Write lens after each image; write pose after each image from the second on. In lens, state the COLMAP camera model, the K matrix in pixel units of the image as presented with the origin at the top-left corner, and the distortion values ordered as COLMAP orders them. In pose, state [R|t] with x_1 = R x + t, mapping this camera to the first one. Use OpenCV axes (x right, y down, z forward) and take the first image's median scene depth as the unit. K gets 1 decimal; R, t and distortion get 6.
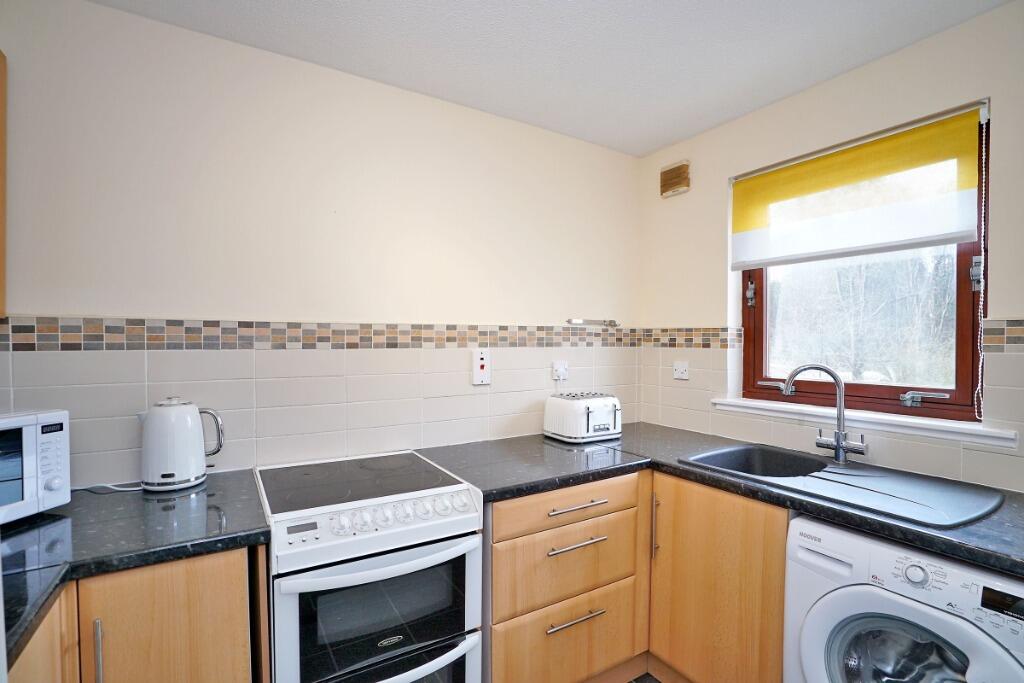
lens RADIAL K [[465.5, 0, 511.9], [0, 465.5, 373.1], [0, 0, 1]] dist [-0.048255, 0.000025]
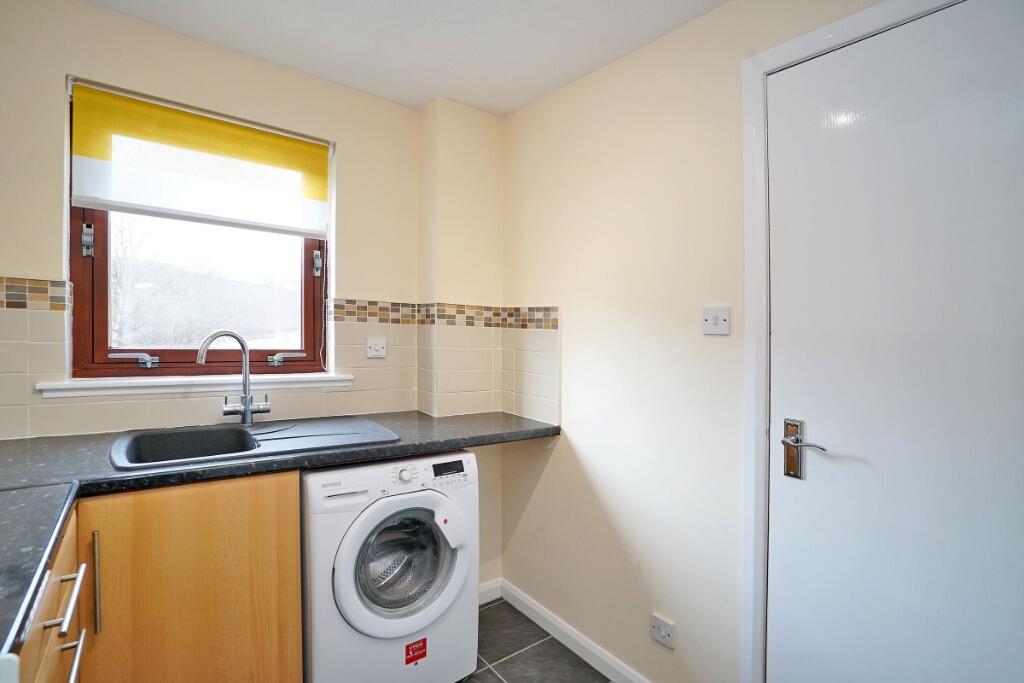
lens RADIAL K [[476.6, 0, 512.6], [0, 476.6, 337.6], [0, 0, 1]] dist [-0.027997, 0.000232]
pose [[-0.109464, -0.029096, 0.993565, -0.429156], [0.015932, 0.999392, 0.031022, -0.030512], [-0.993863, 0.019225, -0.108934, 0.500588]]
